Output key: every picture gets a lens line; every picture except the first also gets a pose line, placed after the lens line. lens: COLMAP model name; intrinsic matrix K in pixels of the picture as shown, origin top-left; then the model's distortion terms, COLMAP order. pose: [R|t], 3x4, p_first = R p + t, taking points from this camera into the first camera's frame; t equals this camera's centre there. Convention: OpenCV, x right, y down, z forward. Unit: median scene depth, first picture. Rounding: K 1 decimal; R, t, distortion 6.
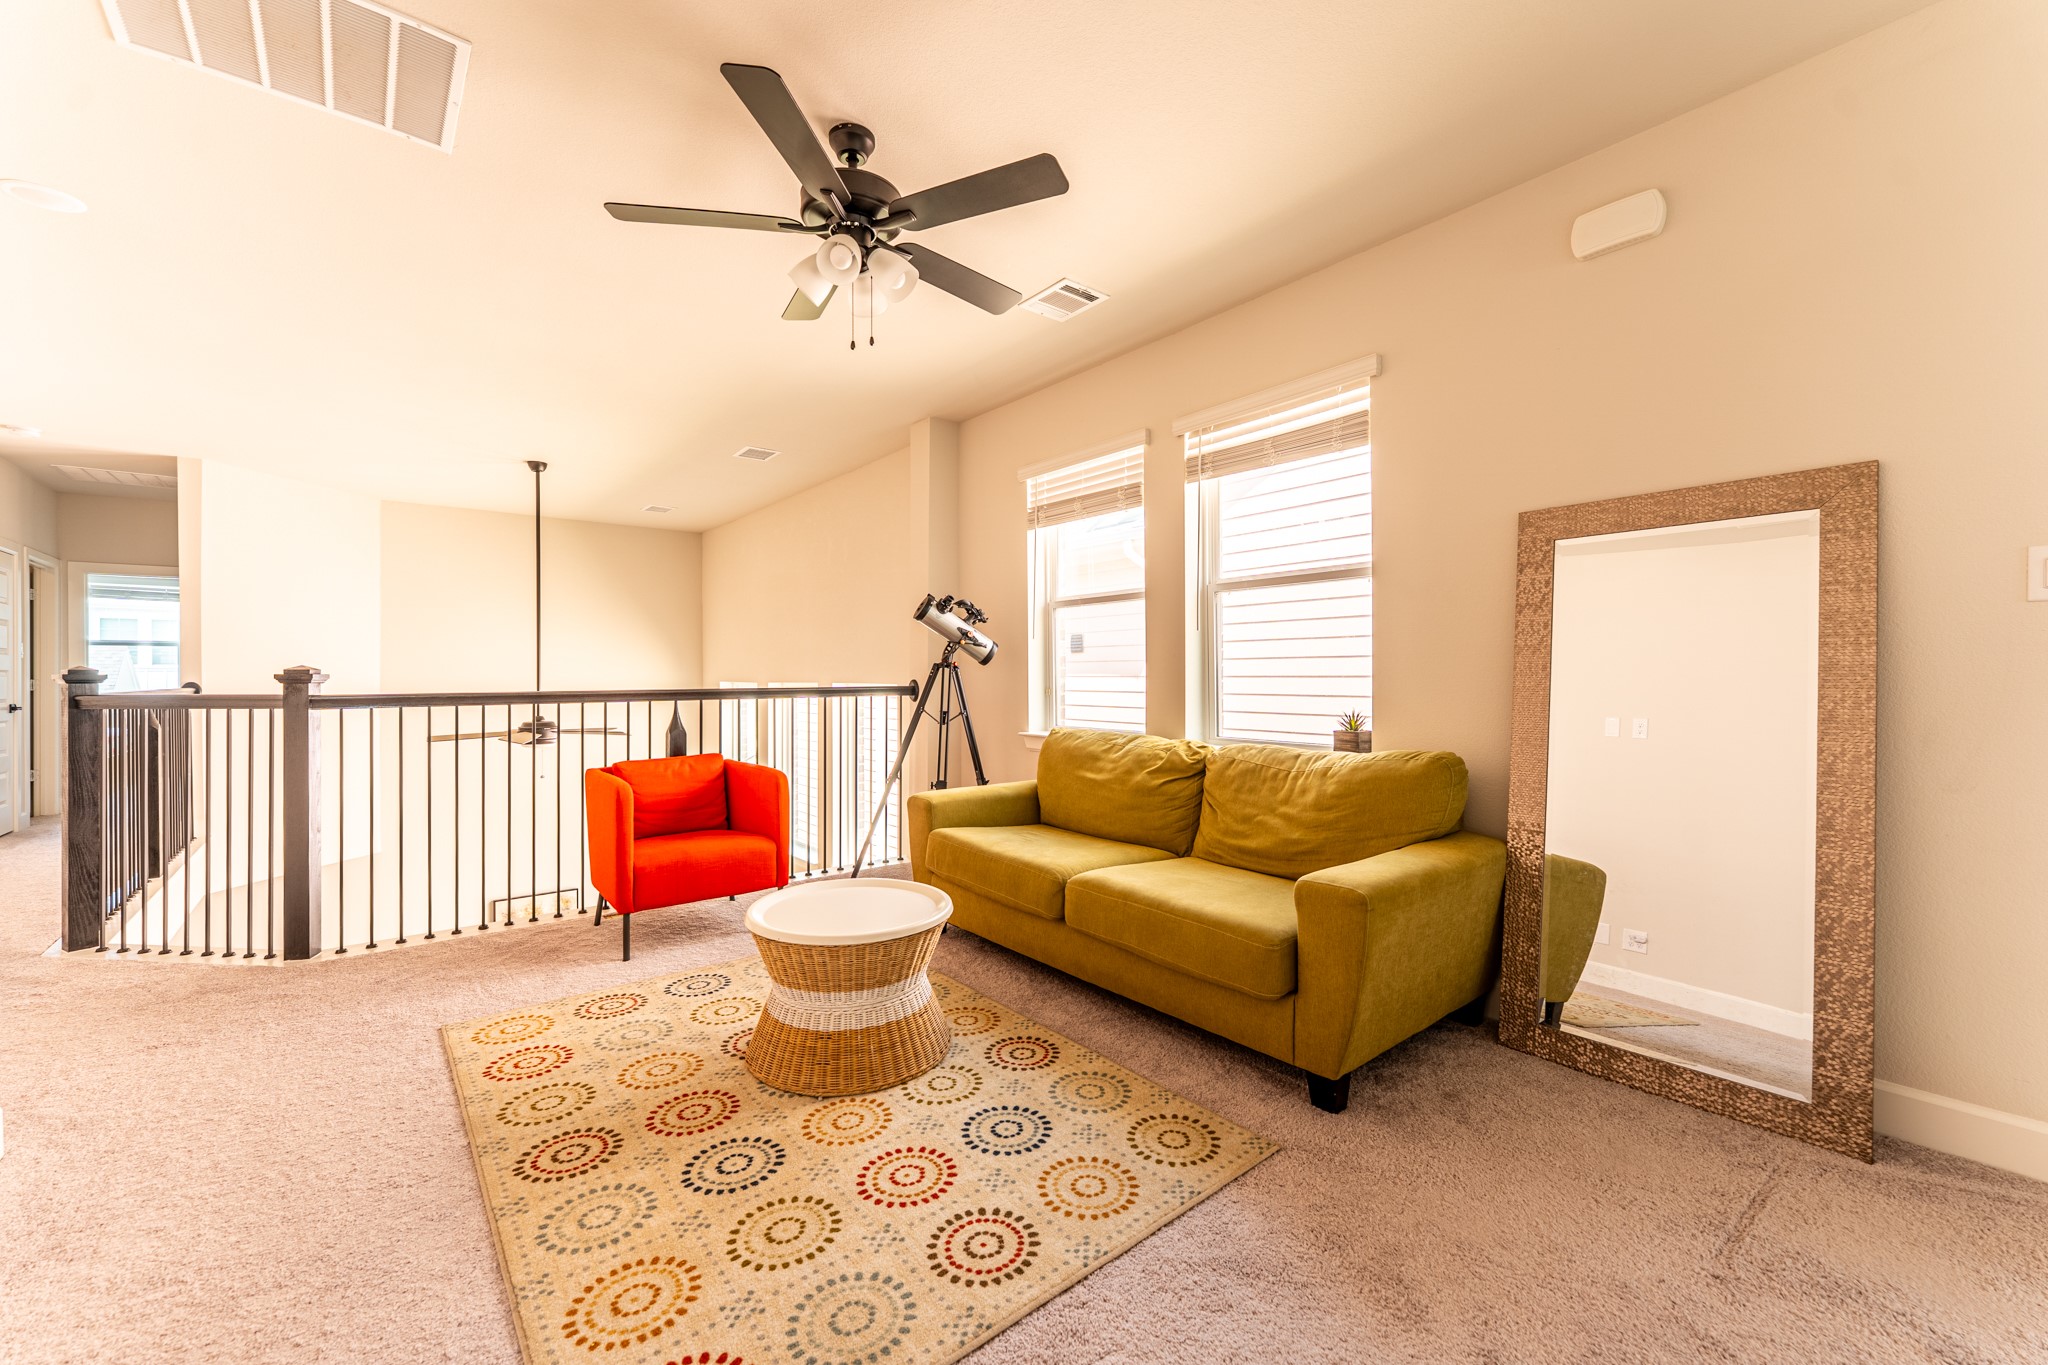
lens RADIAL K [[831.7, 0, 1023.3], [0, 831.7, 675.0], [0, 0, 1]] dist [0.000634, -0.000029]
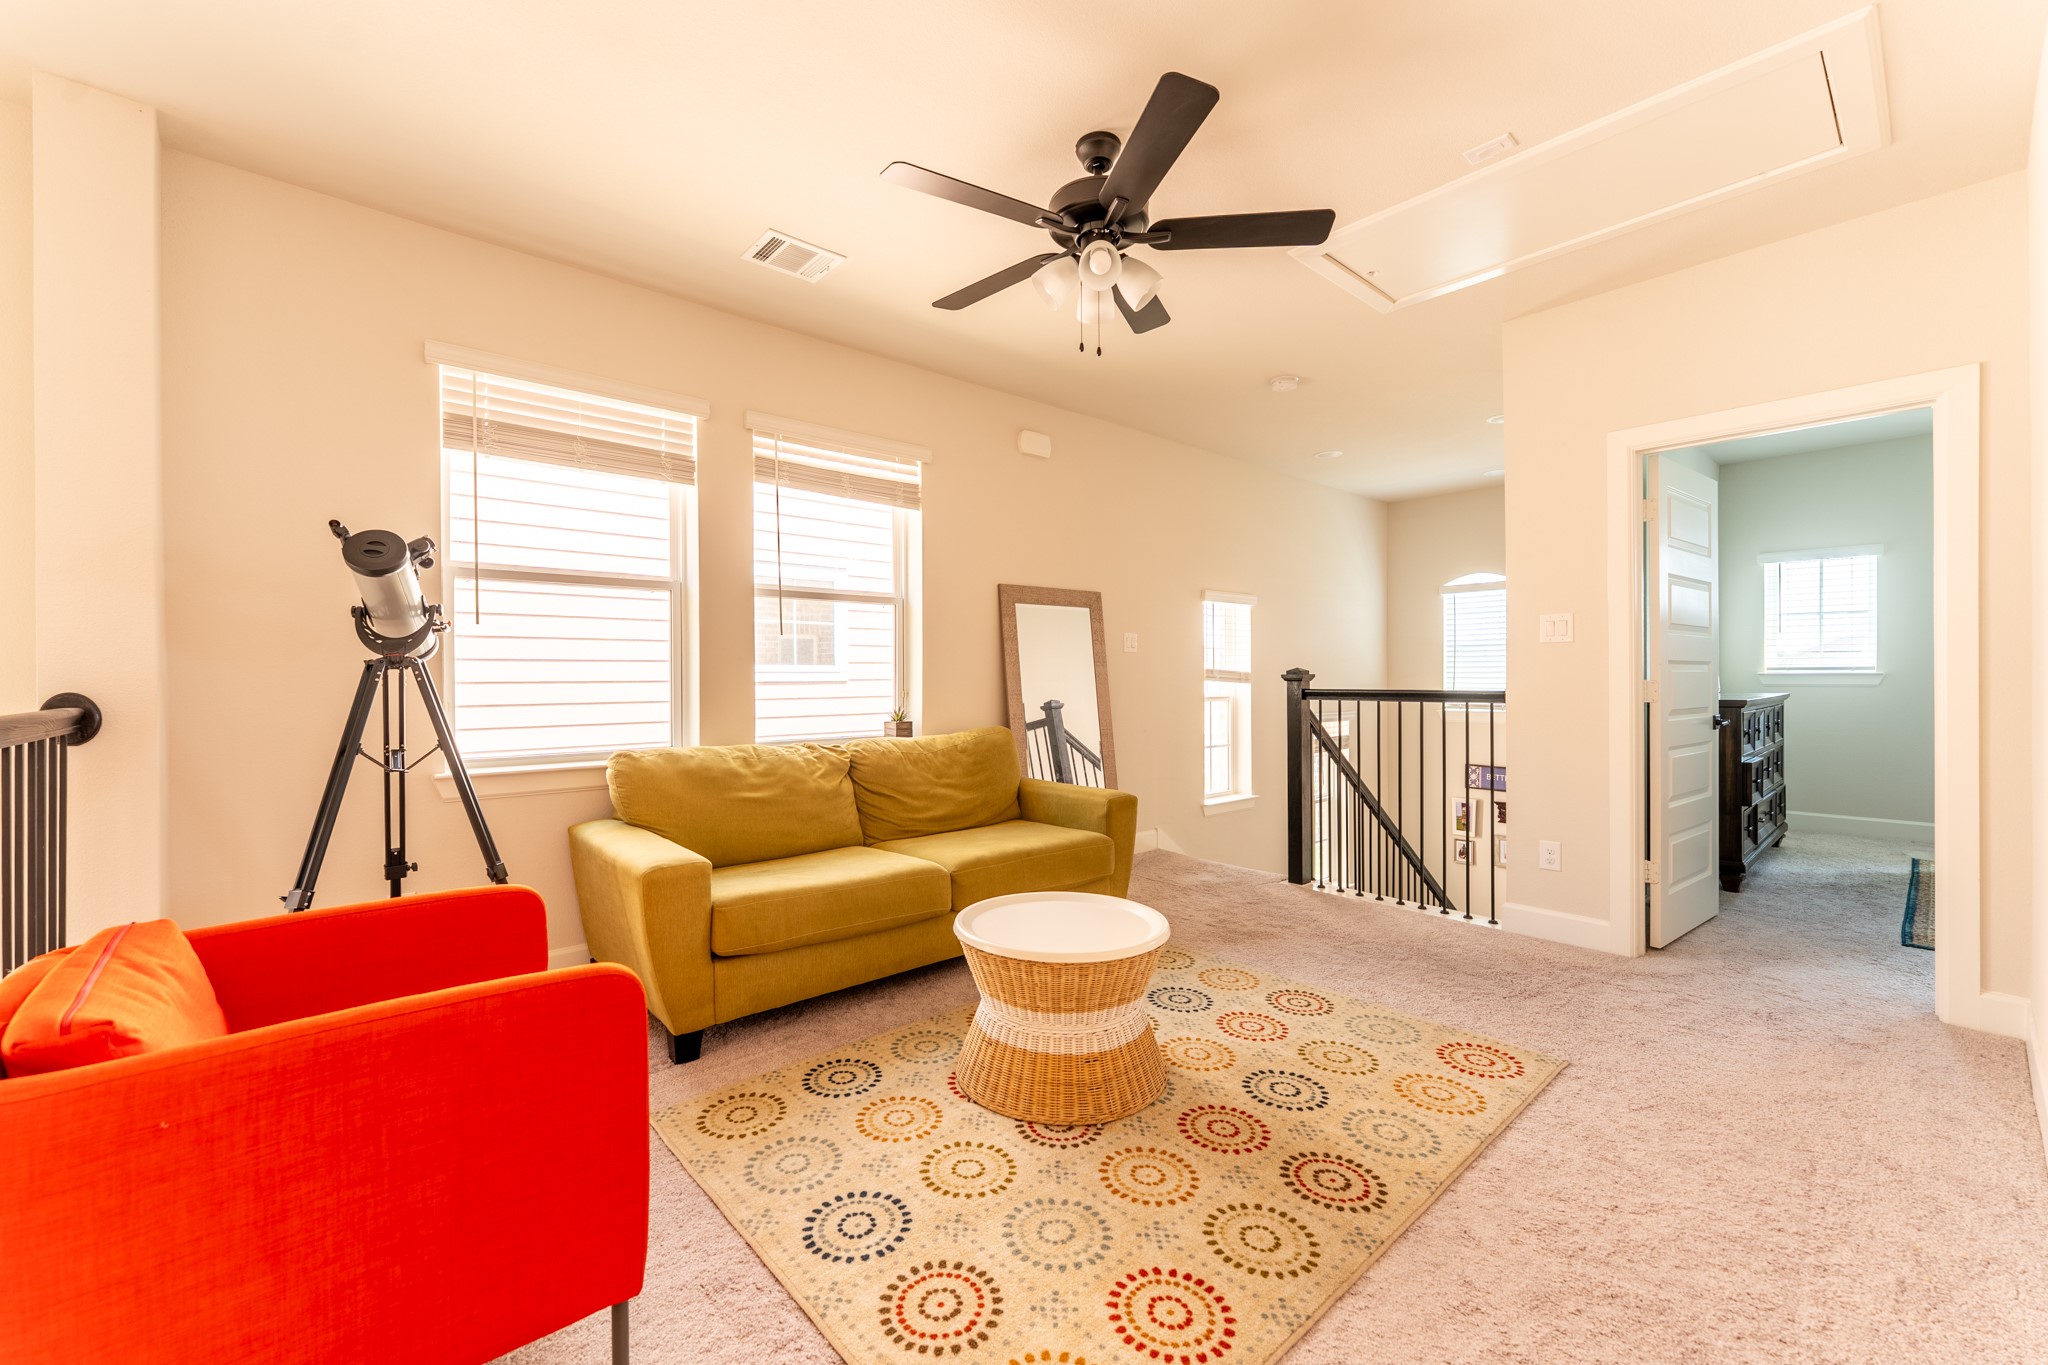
lens RADIAL K [[821.2, 0, 1024.0], [0, 821.2, 682.5], [0, 0, 1]] dist [0.001297, -0.000005]
pose [[-0.053619, -0.002876, 0.998557, -0.936109], [0.005612, 0.999979, 0.003182, 0.002103], [-0.998546, 0.005775, -0.053602, 0.897065]]
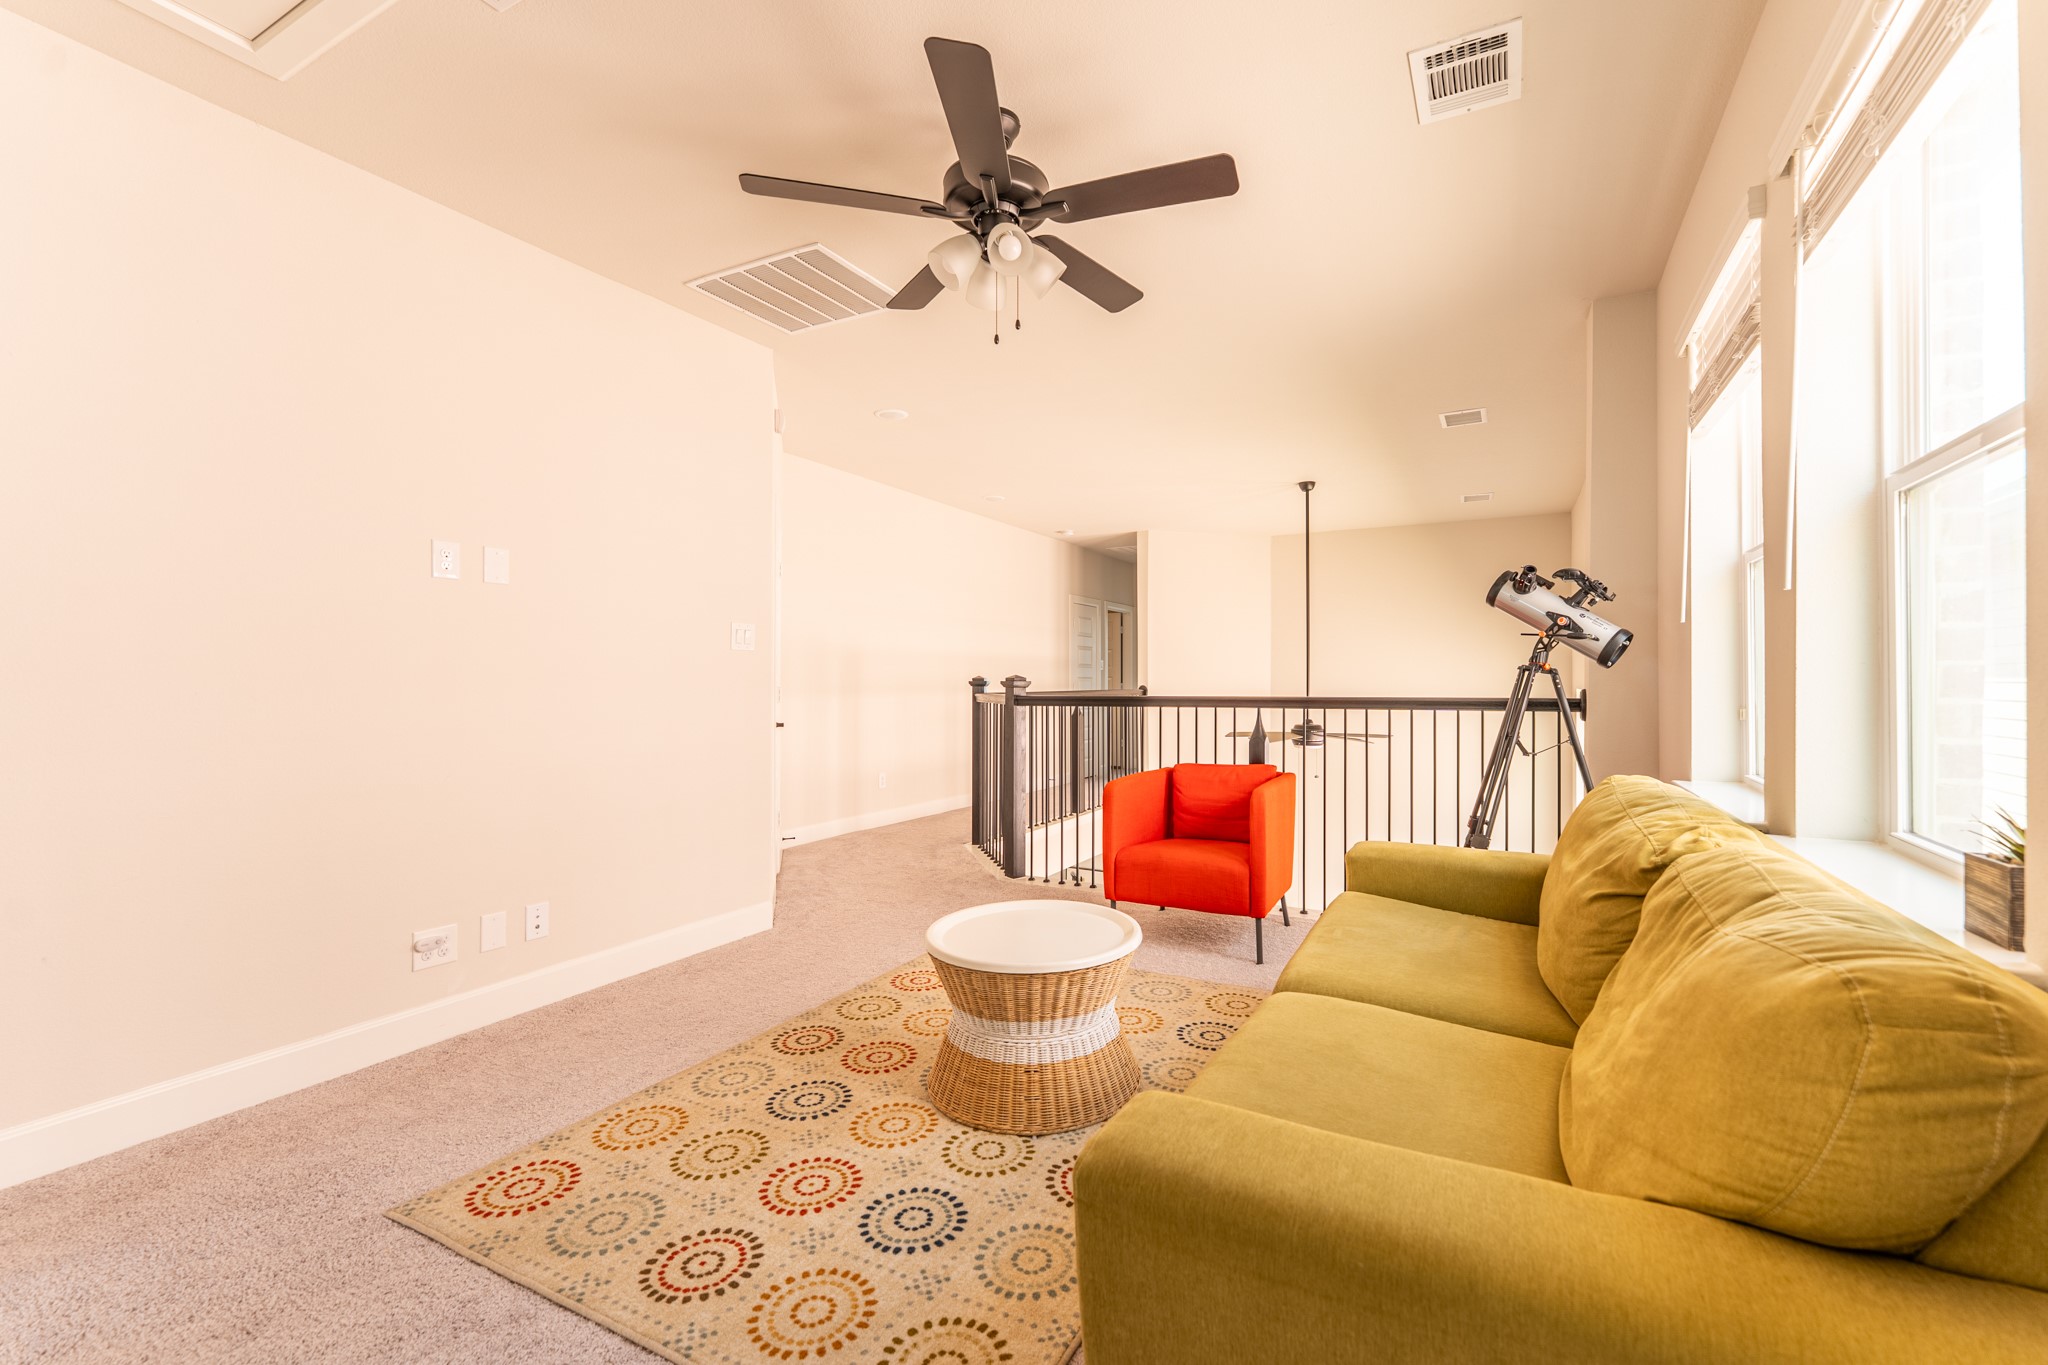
lens RADIAL K [[852.1, 0, 1062.8], [0, 852.1, 675.2], [0, 0, 1]] dist [0.001276, -0.000234]
pose [[0.398298, -0.004511, -0.917245, 0.565403], [-0.001009, 0.999985, -0.005356, -0.003312], [0.917256, 0.003059, 0.398288, 0.531304]]
